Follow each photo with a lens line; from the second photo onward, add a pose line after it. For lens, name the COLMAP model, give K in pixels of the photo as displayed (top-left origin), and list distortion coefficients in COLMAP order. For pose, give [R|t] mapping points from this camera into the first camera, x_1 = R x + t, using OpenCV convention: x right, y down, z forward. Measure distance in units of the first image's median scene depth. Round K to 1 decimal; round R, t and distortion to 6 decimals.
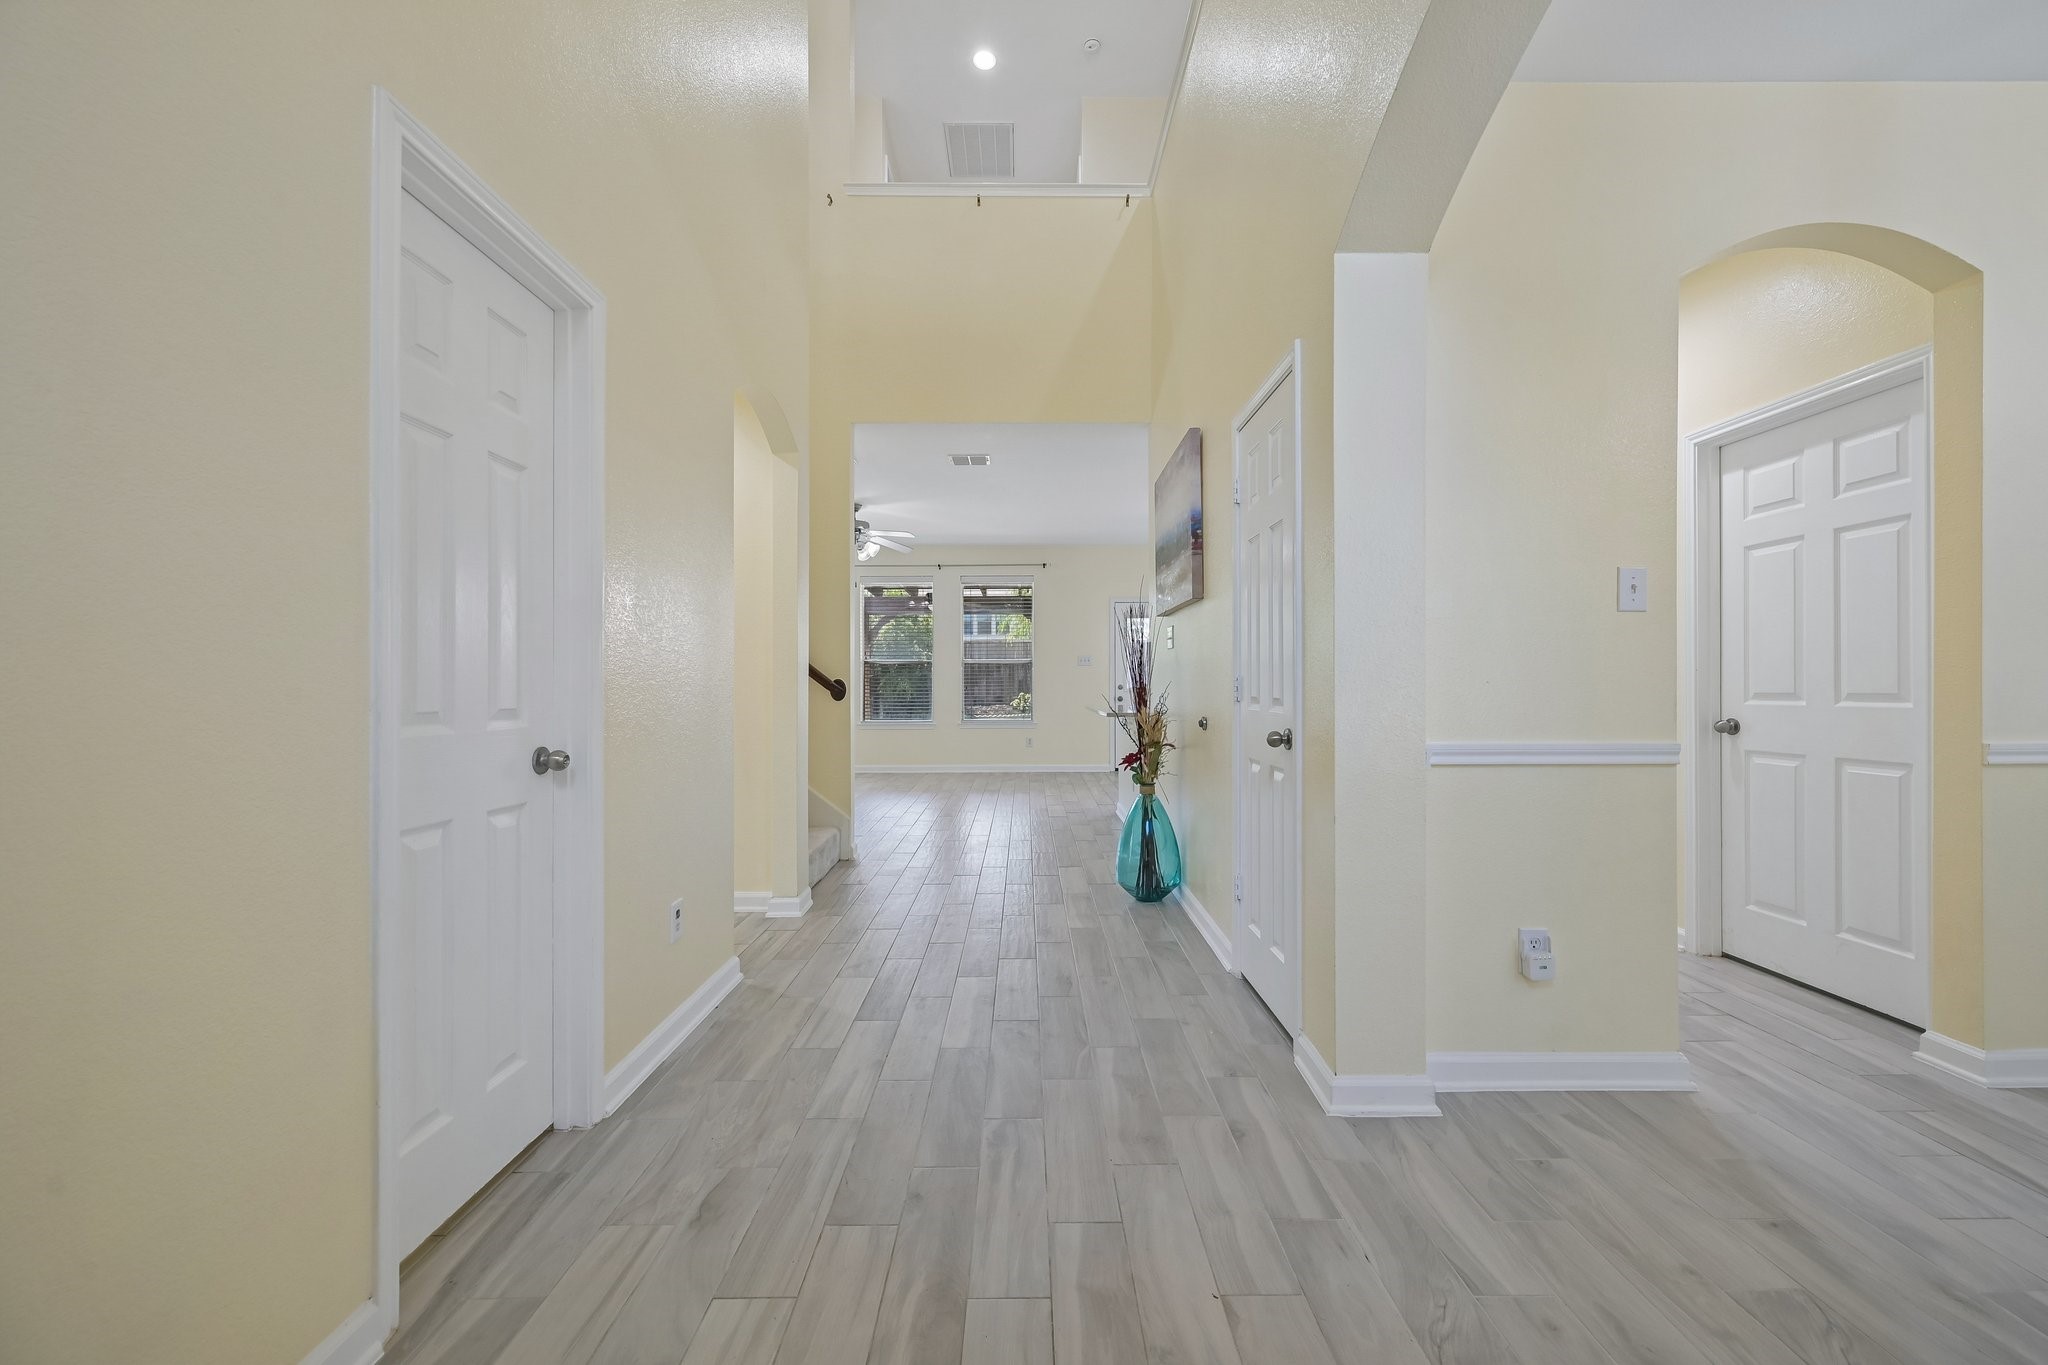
lens RADIAL K [[812.2, 0, 1025.0], [0, 812.2, 686.9], [0, 0, 1]] dist [-0.000120, -0.000163]
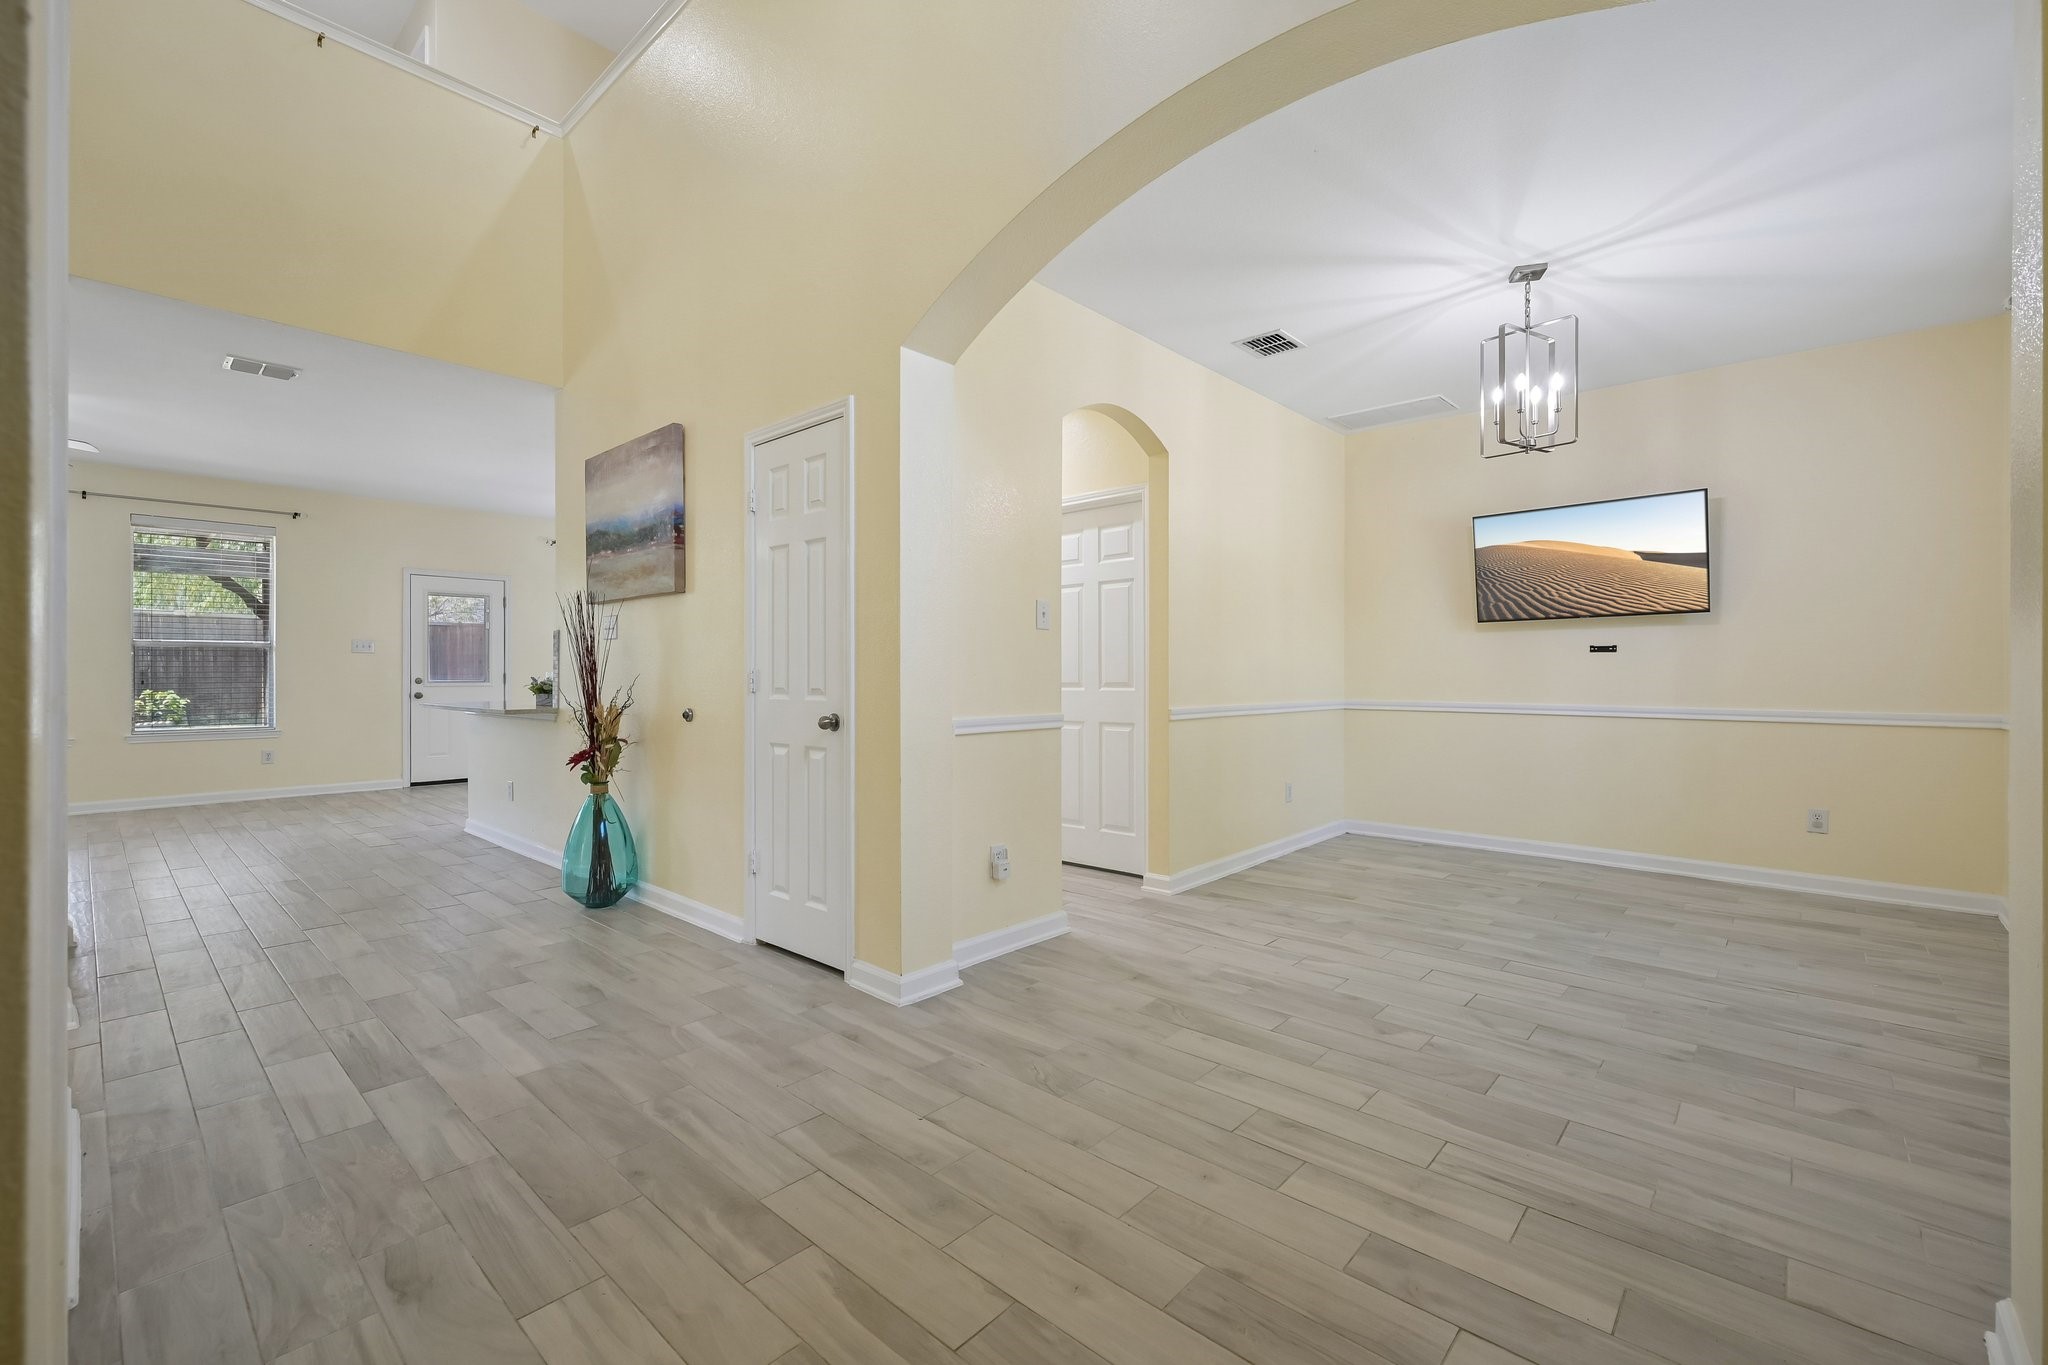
lens RADIAL K [[879.7, 0, 1024.0], [0, 879.7, 682.5], [0, 0, 1]] dist [-0.000212, 0.000154]
pose [[0.670998, -0.004088, 0.741448, -0.472600], [0.002110, 0.999991, 0.003604, 0.001311], [-0.741456, -0.000854, 0.671001, -0.084821]]
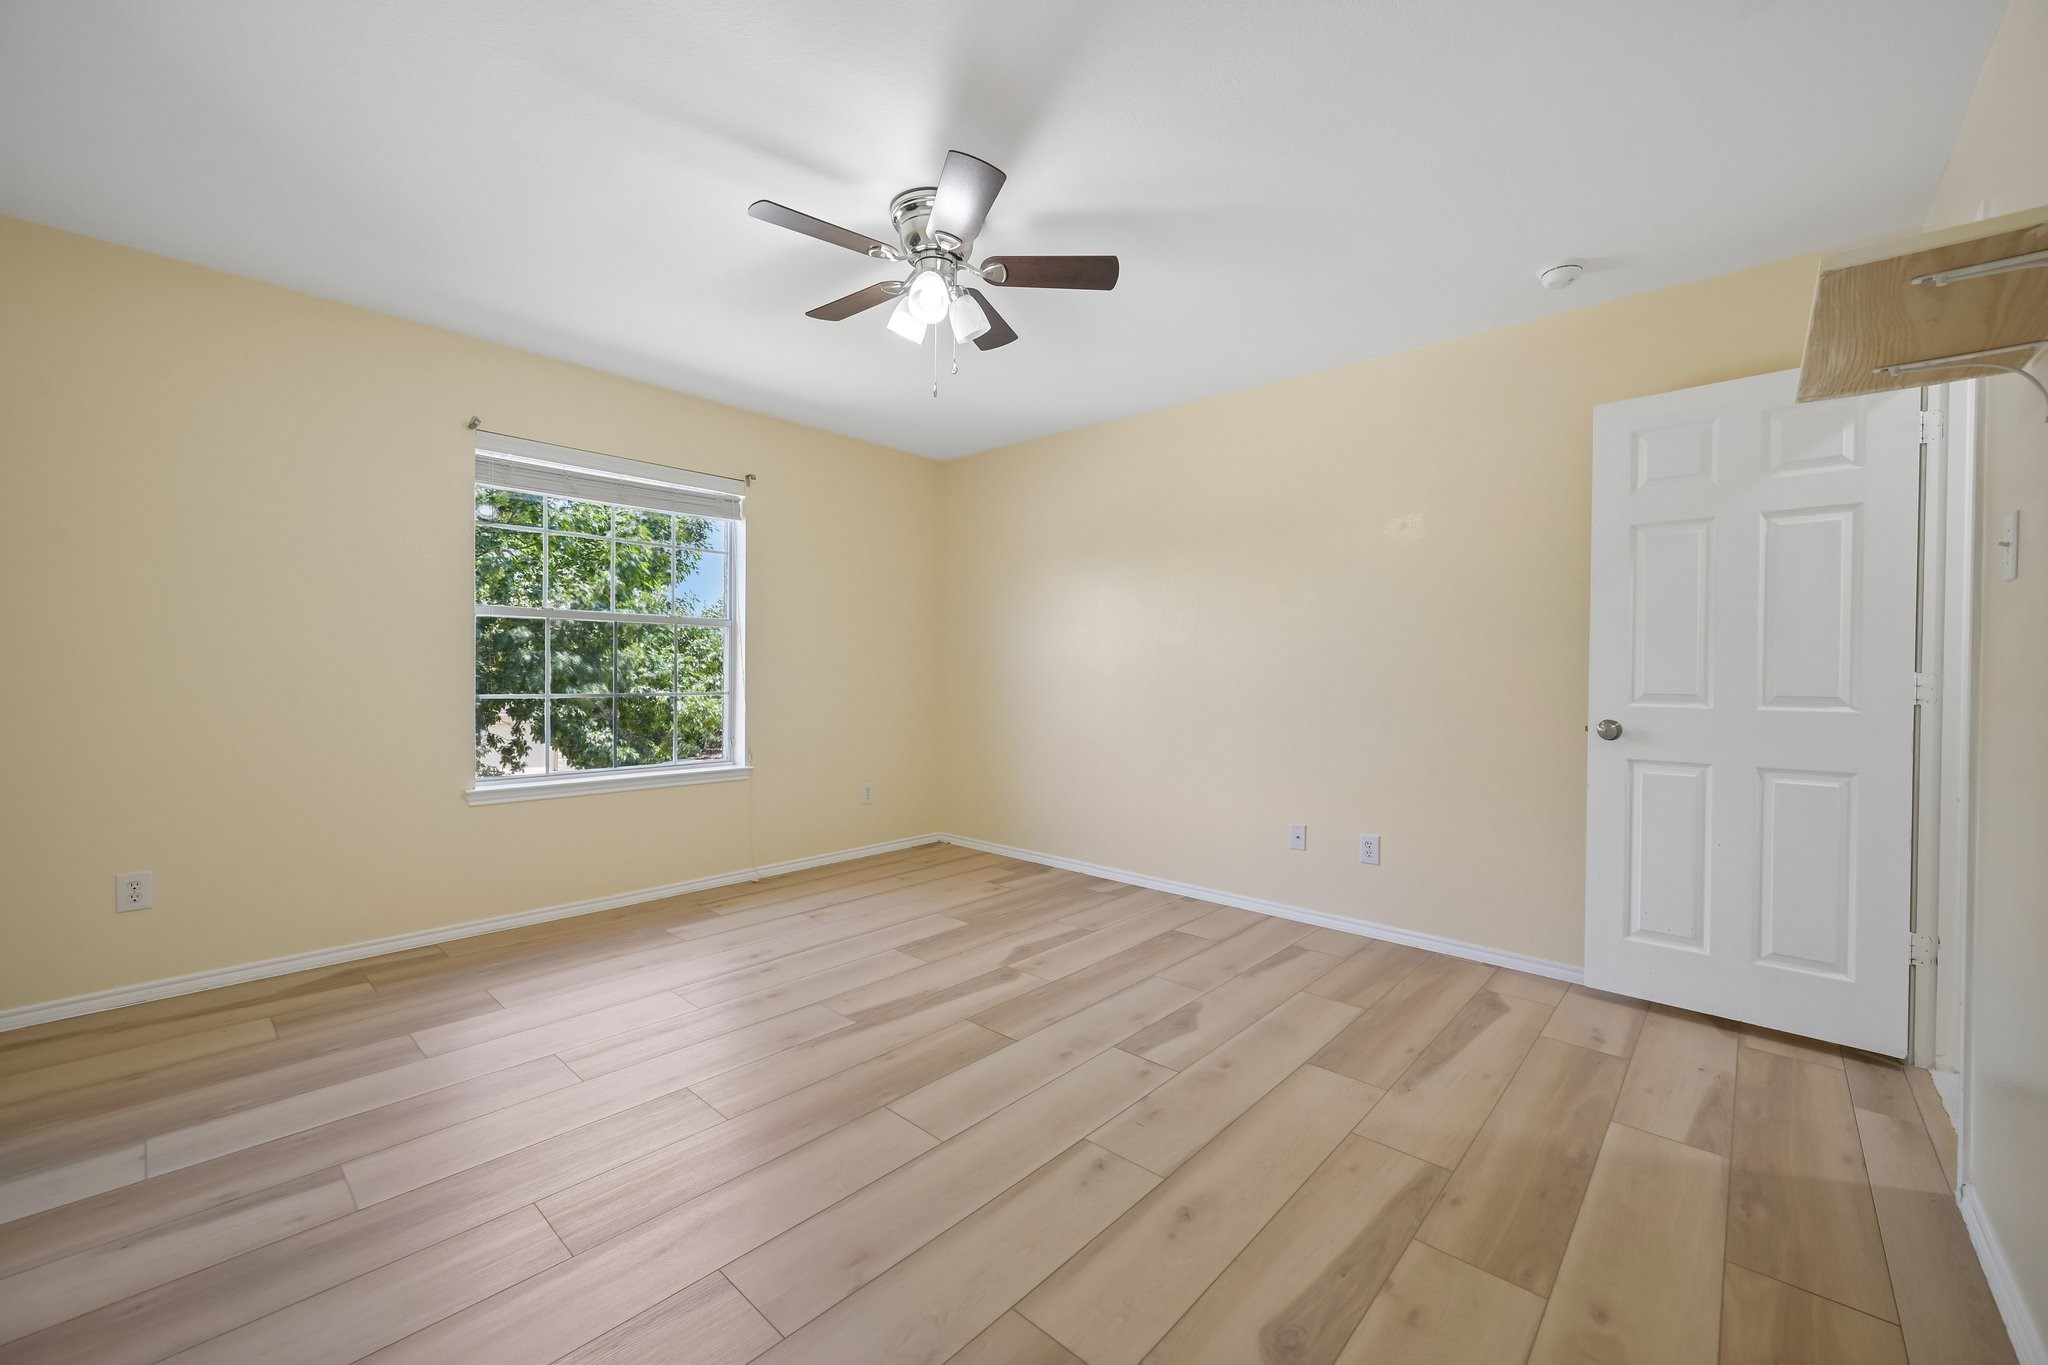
lens RADIAL K [[824.1, 0, 1023.0], [0, 824.1, 674.8], [0, 0, 1]] dist [-0.001229, -0.000067]
pose [[0.663201, 0.004602, 0.748427, -0.257815], [-0.010089, 0.999945, 0.002792, -0.010587], [-0.748373, -0.009402, 0.663212, 1.150560]]
